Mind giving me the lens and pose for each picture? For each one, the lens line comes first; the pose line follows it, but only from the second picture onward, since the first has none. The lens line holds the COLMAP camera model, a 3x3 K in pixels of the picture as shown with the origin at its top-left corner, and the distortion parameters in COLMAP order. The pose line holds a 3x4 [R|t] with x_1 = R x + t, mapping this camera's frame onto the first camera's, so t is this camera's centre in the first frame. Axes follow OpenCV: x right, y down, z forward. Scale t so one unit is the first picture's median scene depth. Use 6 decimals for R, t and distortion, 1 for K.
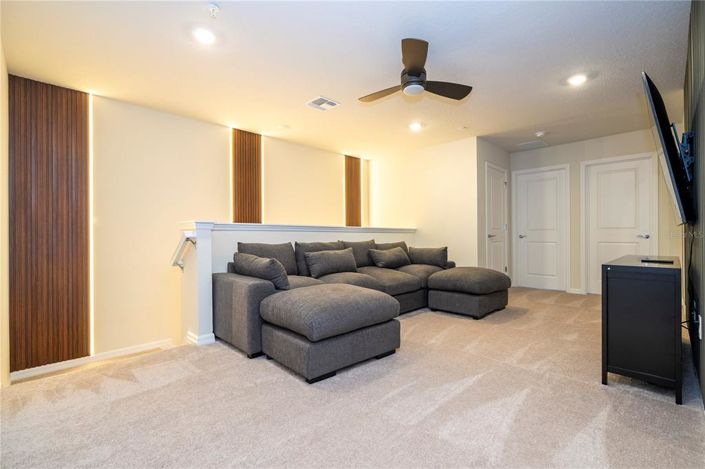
lens RADIAL K [[317.8, 0, 357.8], [0, 317.8, 235.6], [0, 0, 1]] dist [-0.003161, 0.003550]
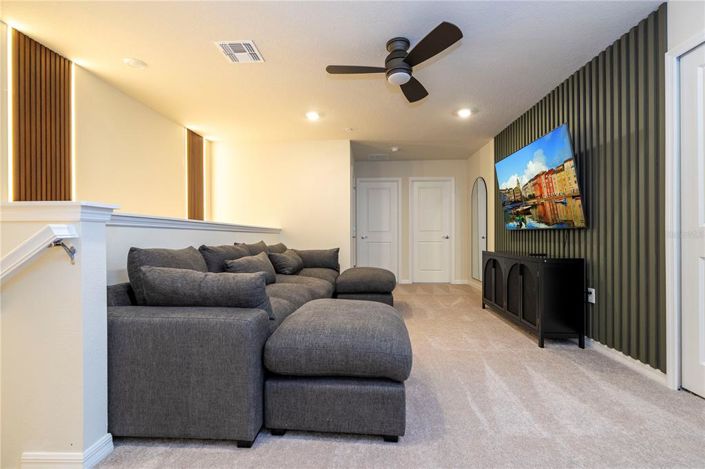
lens RADIAL K [[317.8, 0, 352.7], [0, 317.8, 234.3], [0, 0, 1]] dist [-0.003161, 0.003550]
pose [[0.745016, 0.006287, 0.667017, -0.450625], [-0.001473, 0.999969, -0.007780, 0.002035], [-0.667045, 0.004814, 0.745002, 0.338362]]
